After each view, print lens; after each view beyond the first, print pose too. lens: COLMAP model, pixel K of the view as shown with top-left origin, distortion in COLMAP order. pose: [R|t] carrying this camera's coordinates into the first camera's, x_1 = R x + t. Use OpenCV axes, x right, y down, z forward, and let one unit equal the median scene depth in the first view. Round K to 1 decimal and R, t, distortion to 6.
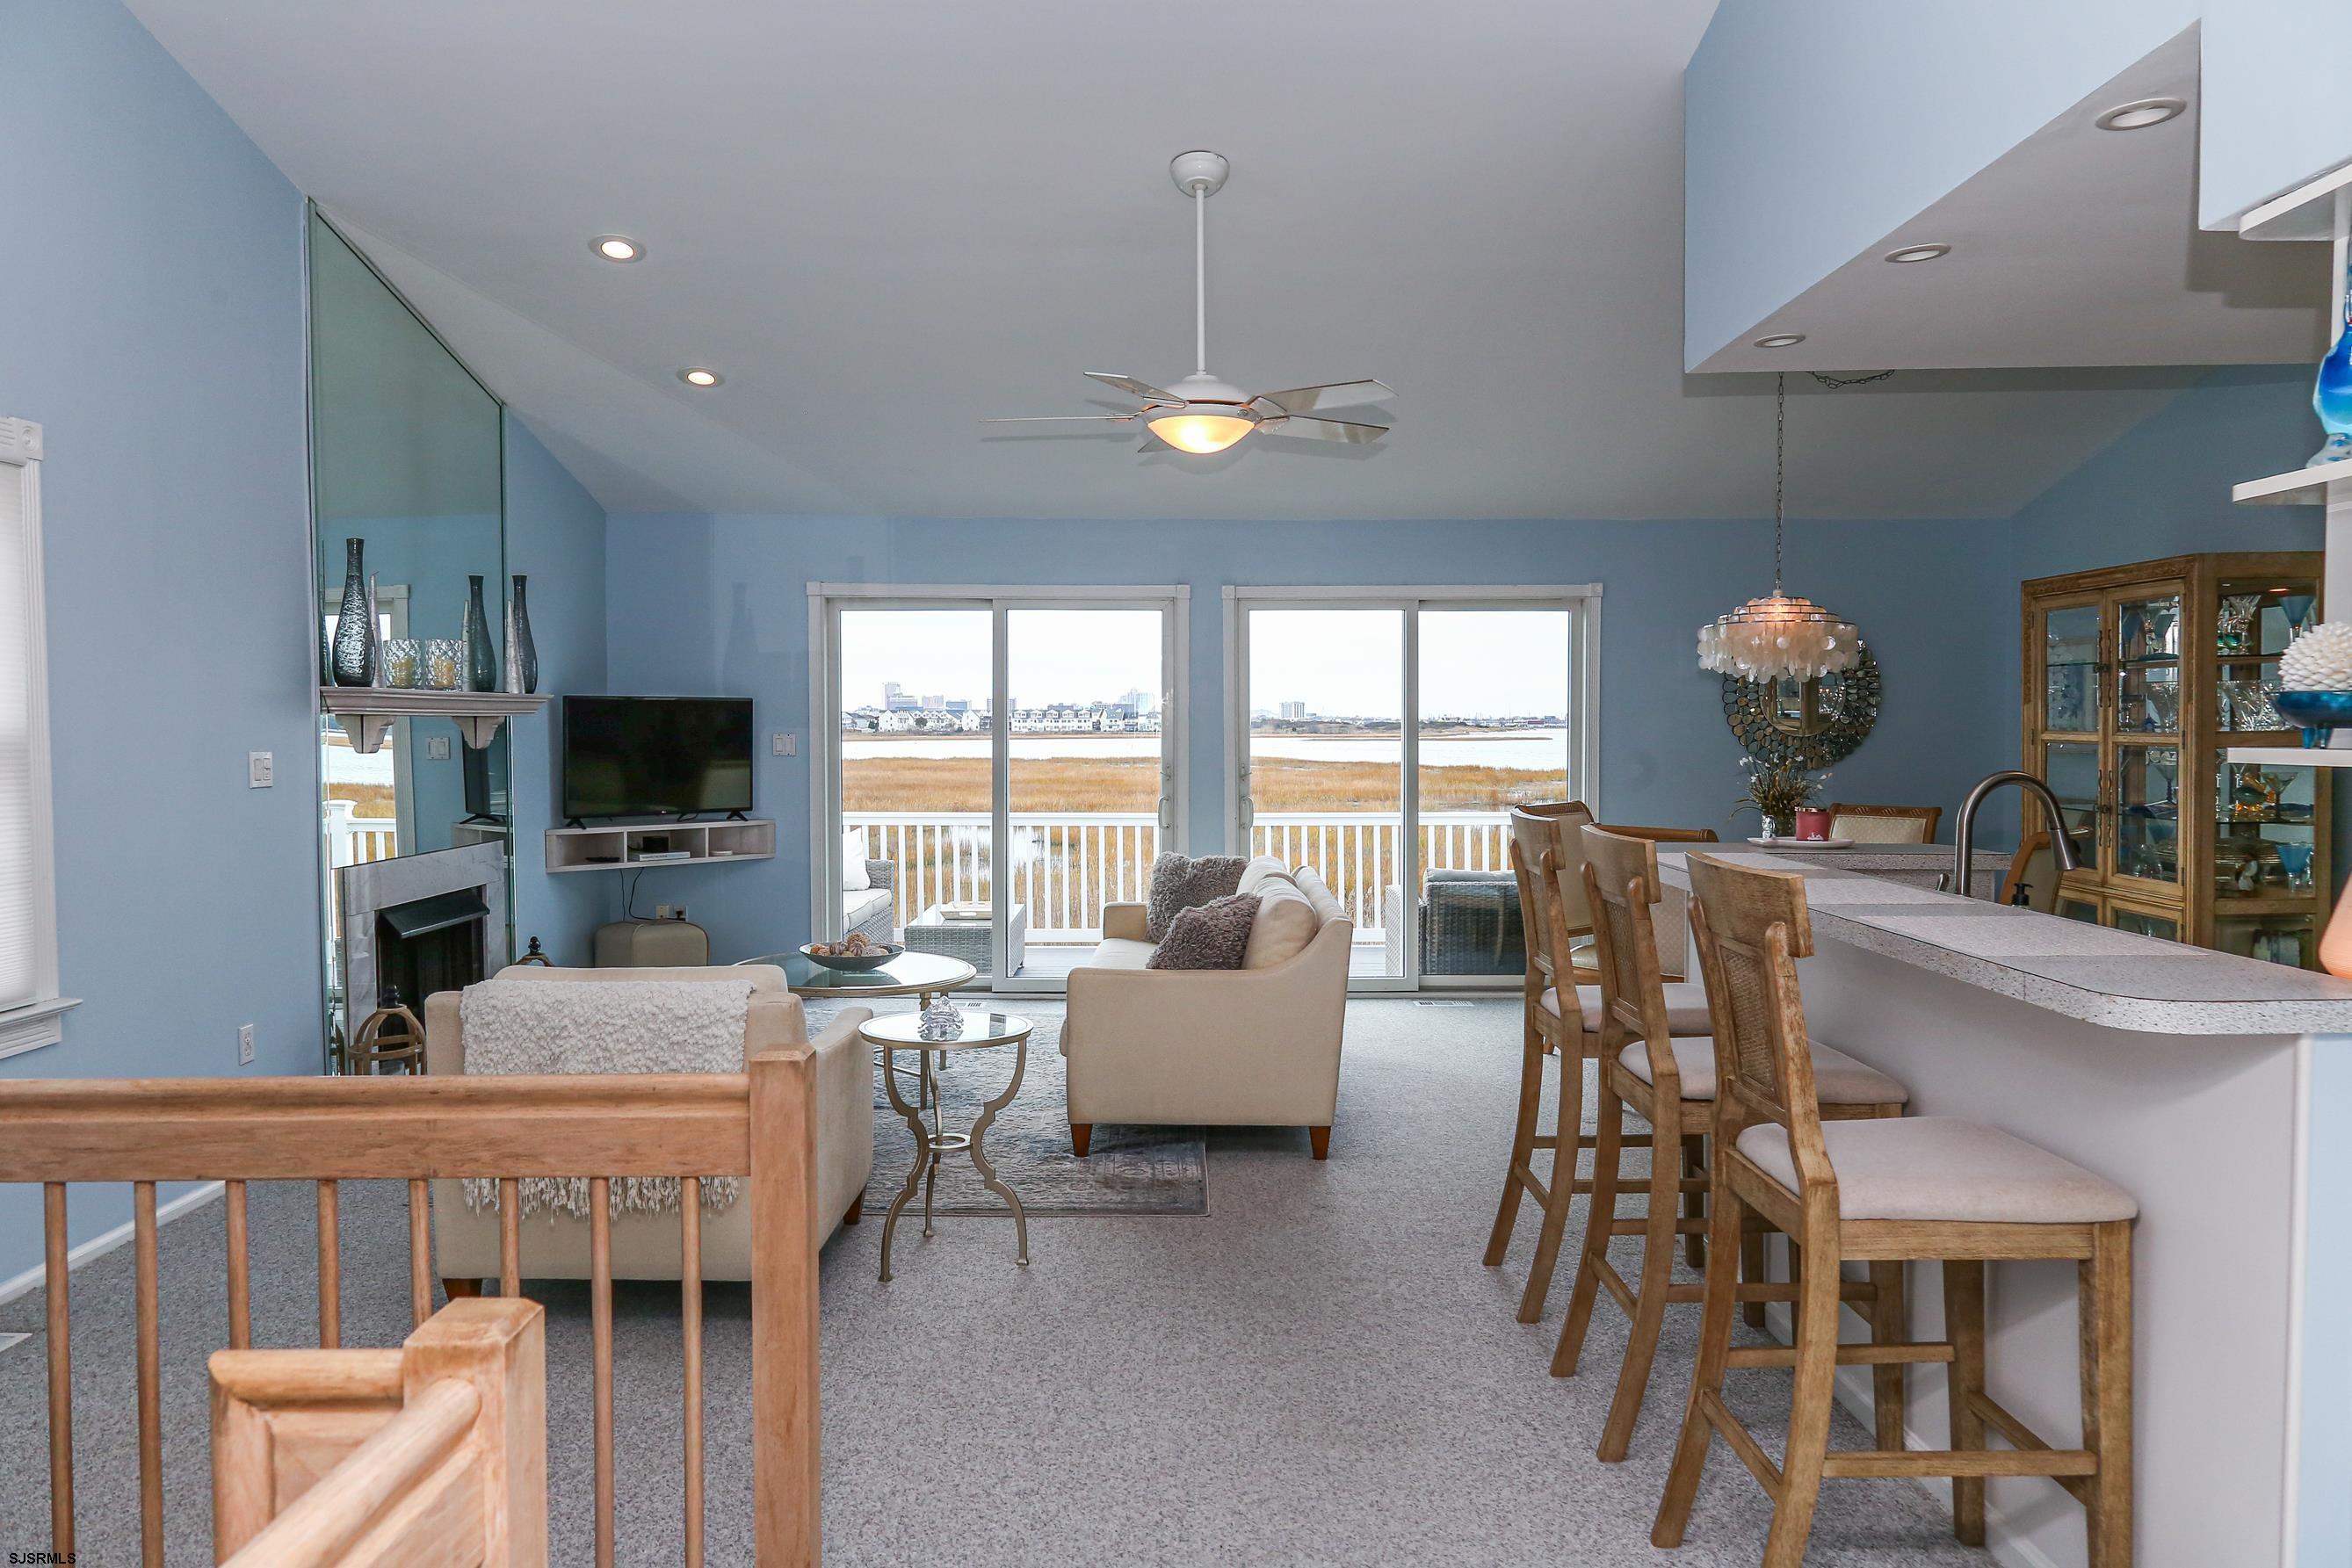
lens RADIAL K [[1632.3, 0, 1176.0], [0, 1632.3, 784.0], [0, 0, 1]] dist [0.010396, -0.003144]
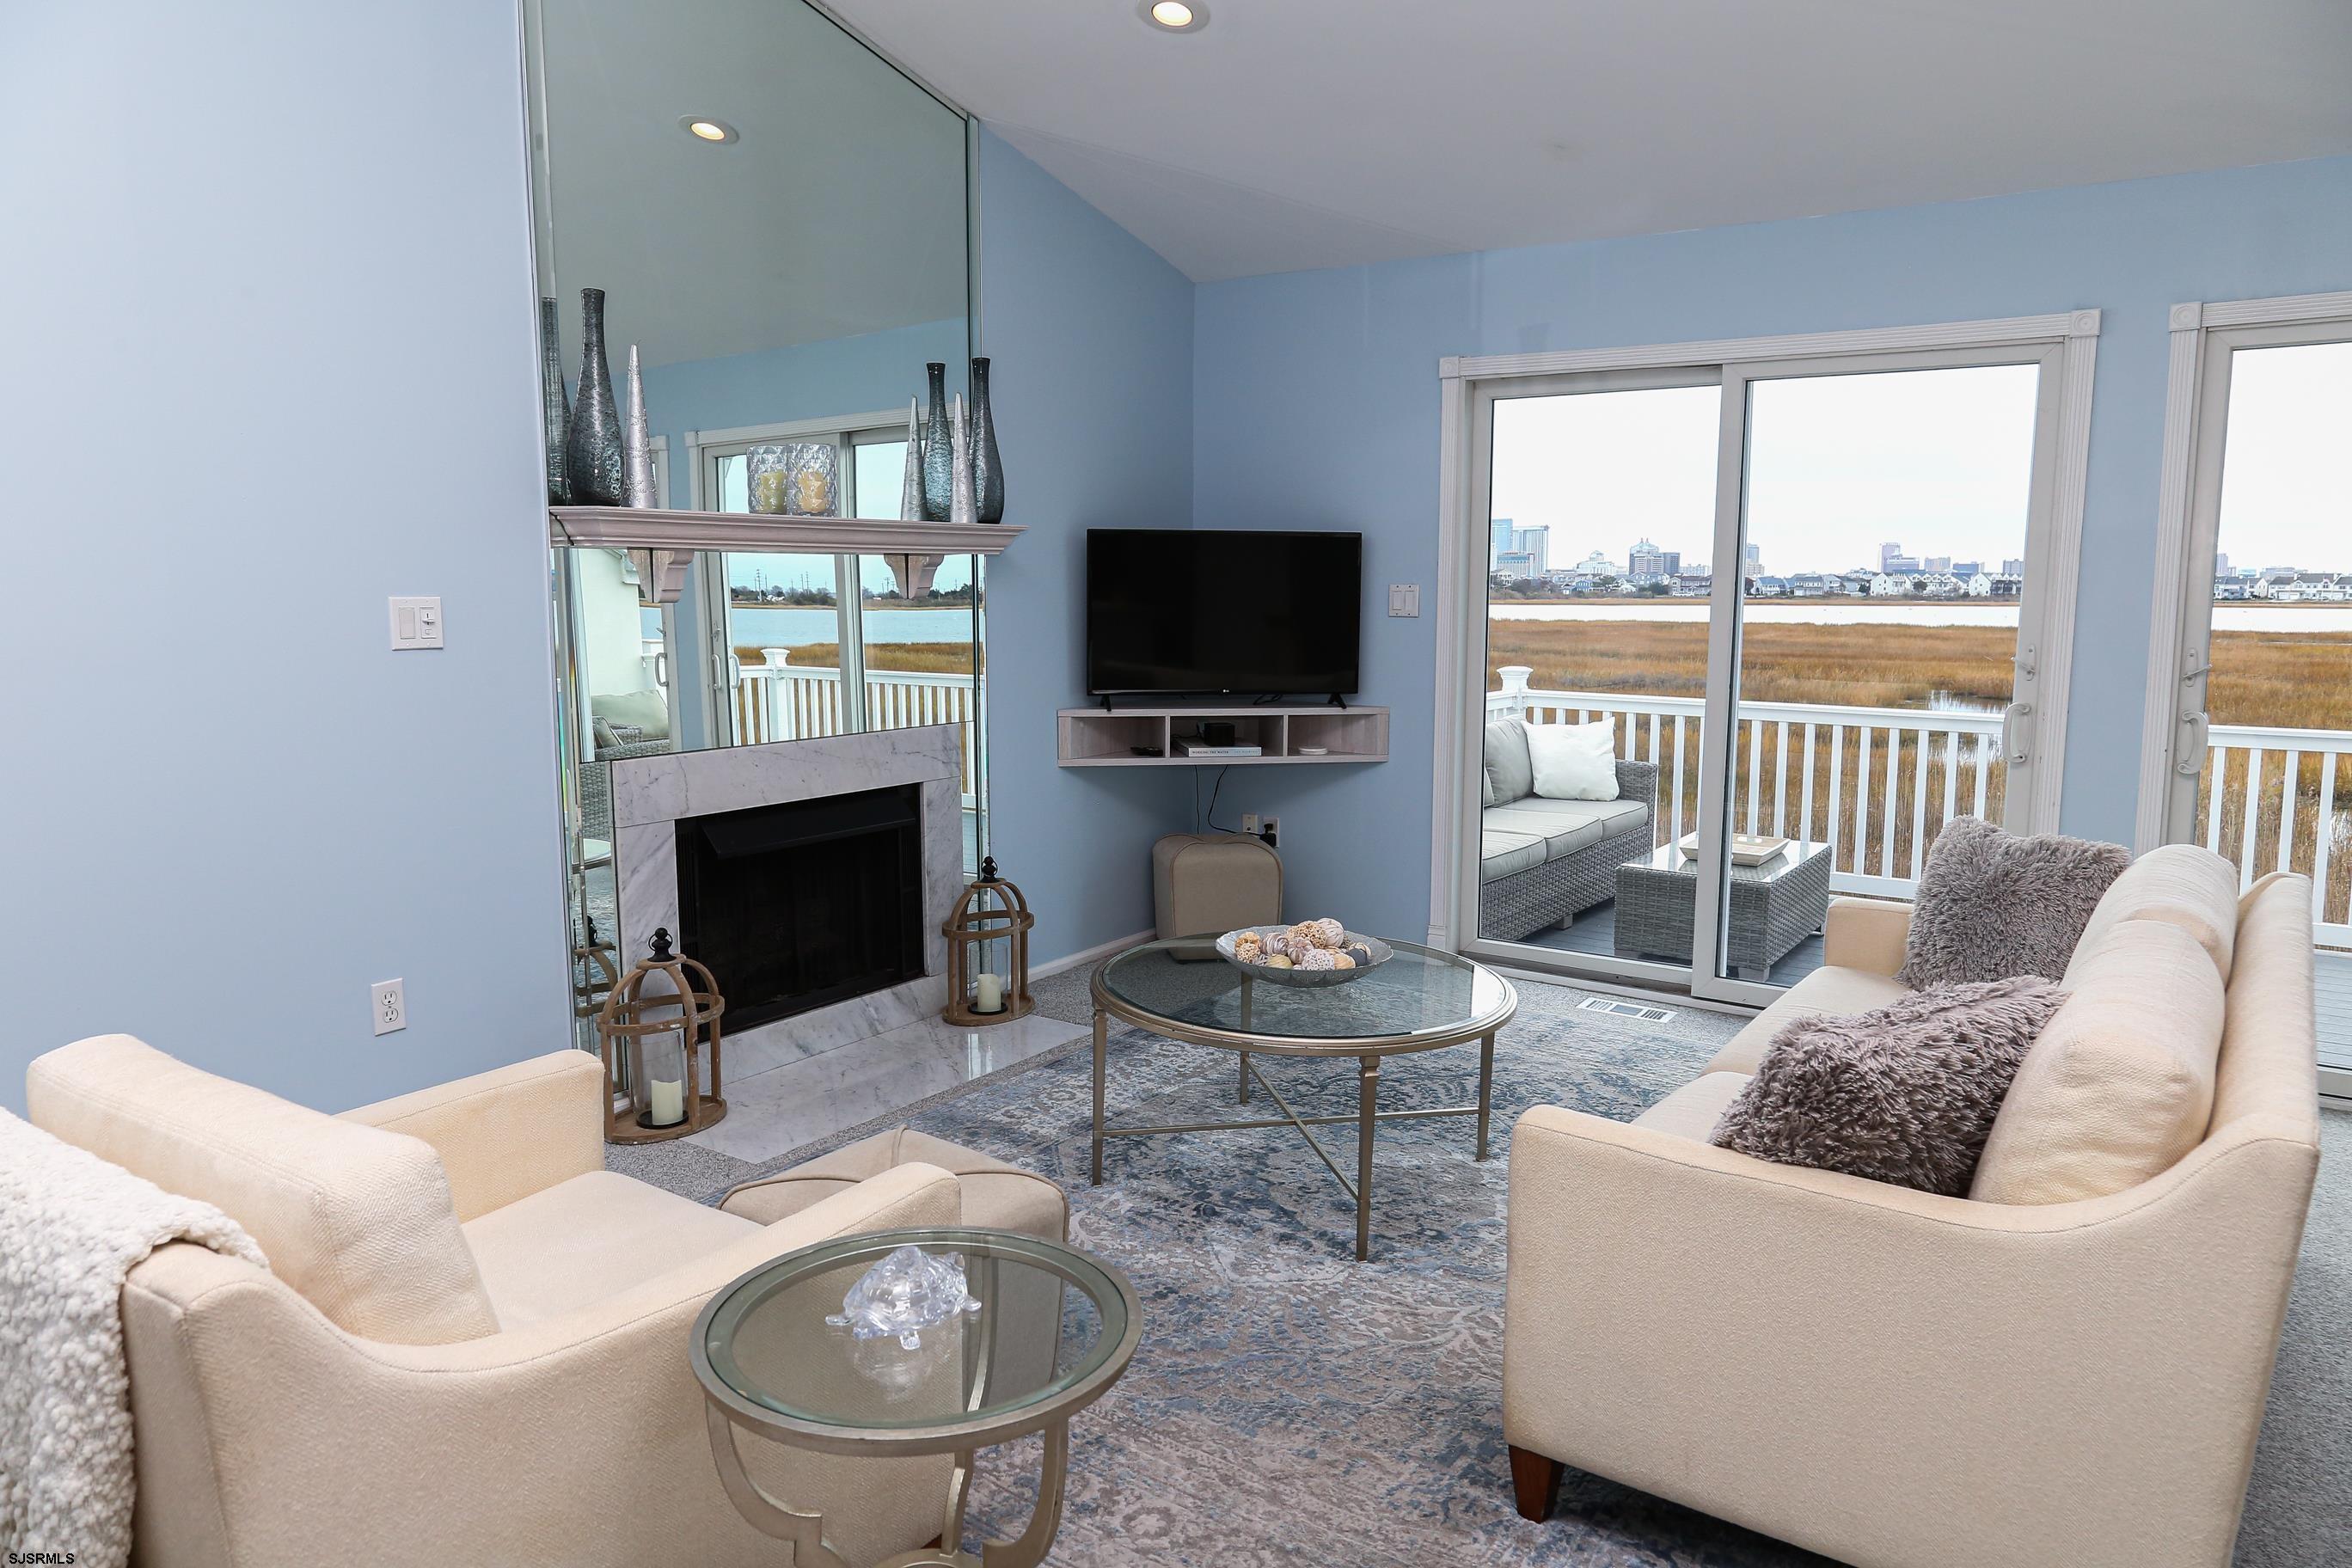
lens RADIAL K [[1546.9, 0, 1176.0], [0, 1546.9, 784.0], [0, 0, 1]] dist [0.005786, -0.000036]
pose [[0.821019, 0.079572, -0.565328, 0.064102], [-0.028505, 0.994718, 0.098613, -0.009554], [0.570189, -0.064848, 0.818950, 0.434427]]
